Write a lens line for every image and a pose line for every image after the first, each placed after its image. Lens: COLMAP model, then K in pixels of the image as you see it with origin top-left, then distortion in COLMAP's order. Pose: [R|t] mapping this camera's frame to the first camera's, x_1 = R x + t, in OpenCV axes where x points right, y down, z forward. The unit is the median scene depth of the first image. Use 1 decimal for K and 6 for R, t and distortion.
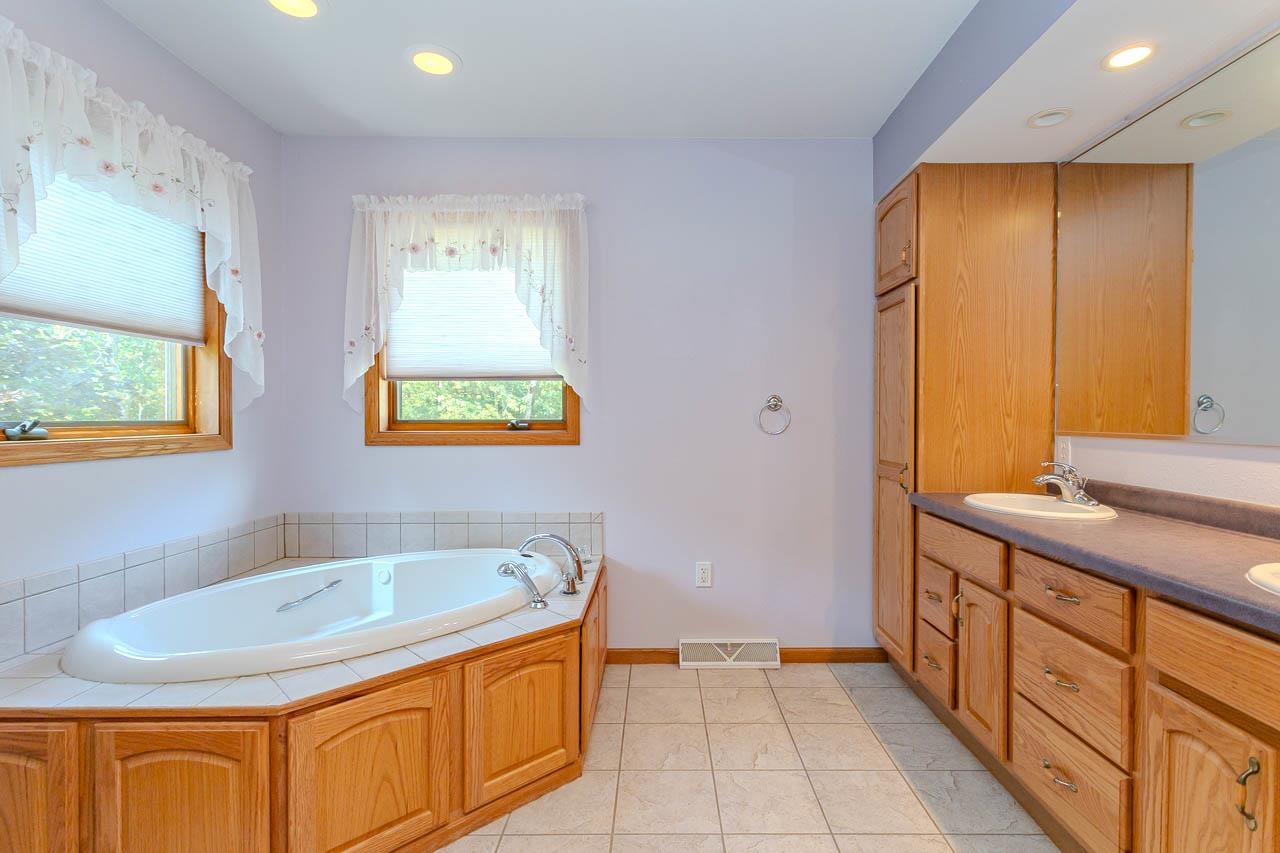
lens RADIAL K [[604.9, 0, 636.4], [0, 604.9, 423.9], [0, 0, 1]] dist [-0.001656, 0.001686]
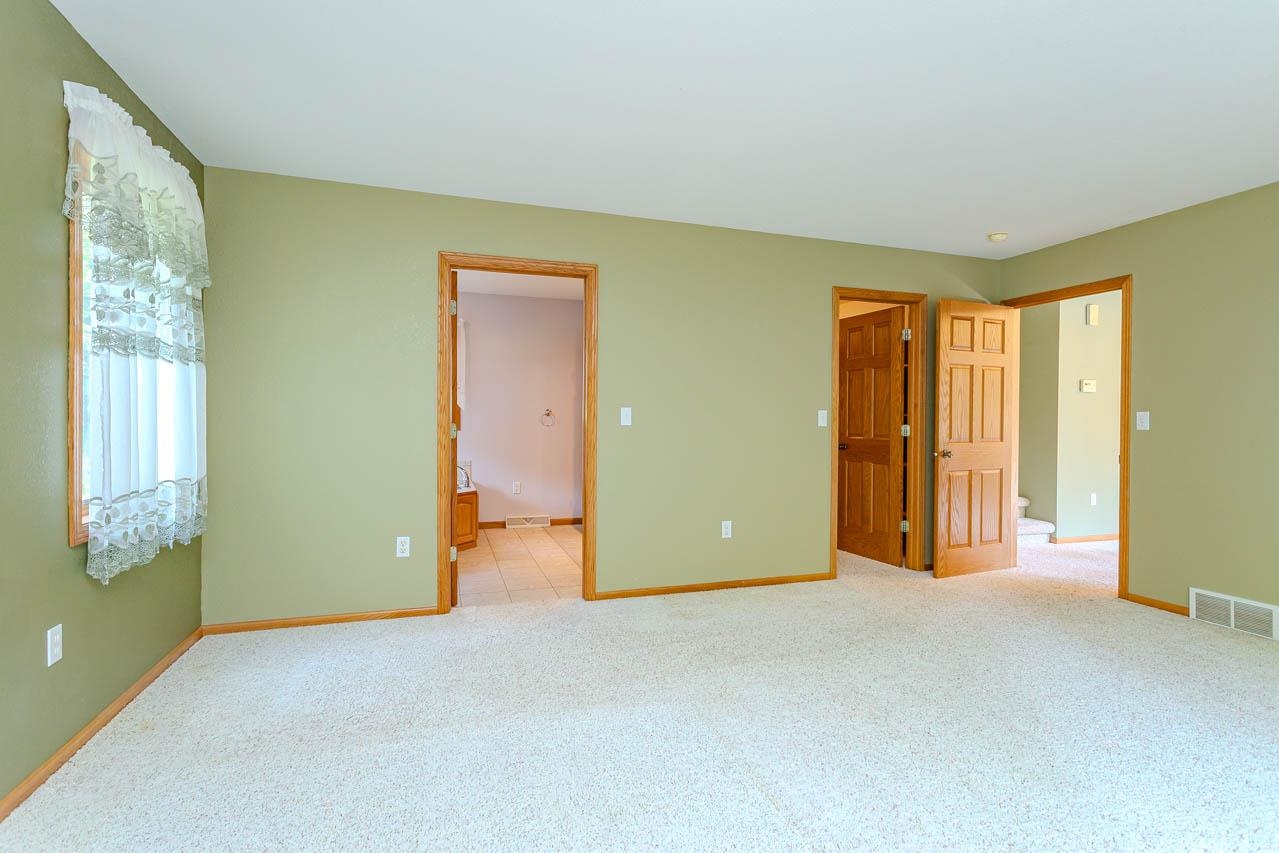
lens RADIAL K [[604.5, 0, 635.9], [0, 604.5, 423.9], [0, 0, 1]] dist [-0.001656, 0.001686]
pose [[0.942360, 0.005063, 0.334562, -0.283147], [-0.005018, 0.999987, -0.000997, 0.010707], [-0.334563, -0.000739, 0.942373, -1.599046]]
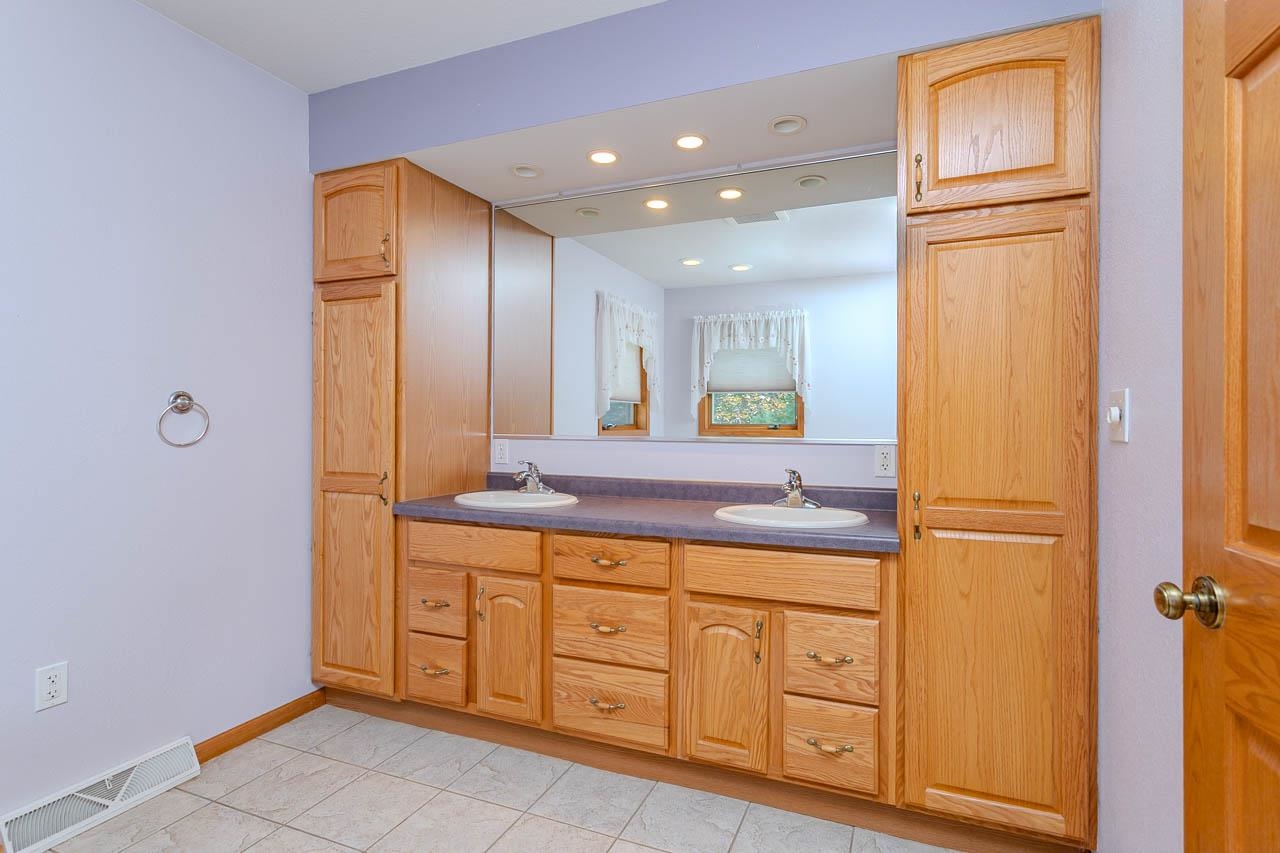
lens RADIAL K [[620.2, 0, 676.7], [0, 620.2, 428.4], [0, 0, 1]] dist [-0.000197, 0.000590]
pose [[0.341803, -0.002698, 0.939768, -0.317766], [0.006816, 0.999977, 0.000392, 0.000240], [-0.939747, 0.006271, 0.341814, 0.270432]]
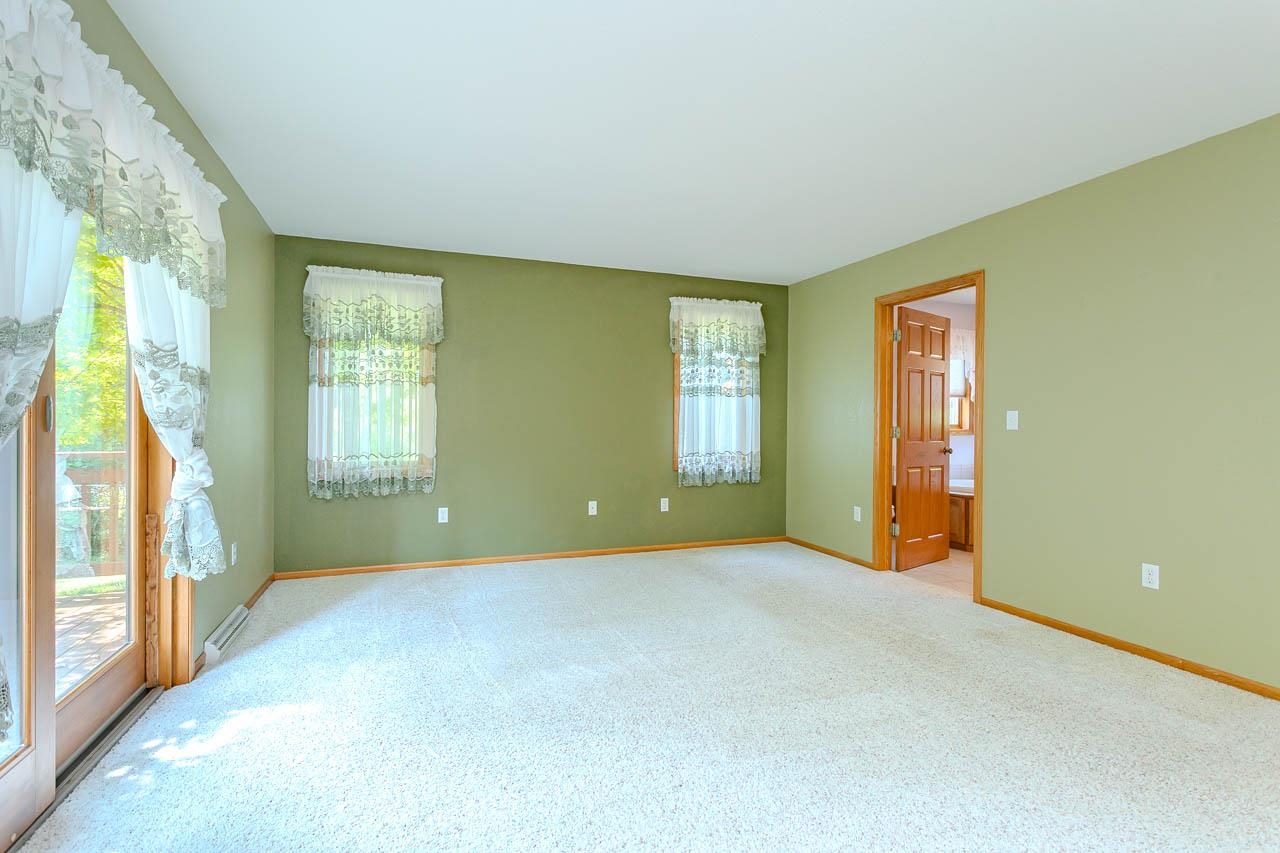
lens RADIAL K [[604.9, 0, 636.4], [0, 604.9, 423.9], [0, 0, 1]] dist [-0.001656, 0.001686]
pose [[0.374814, 0.006505, -0.927077, 1.353976], [-0.014013, 0.999901, 0.001350, 0.009171], [0.926994, 0.012485, 0.374868, -1.507253]]
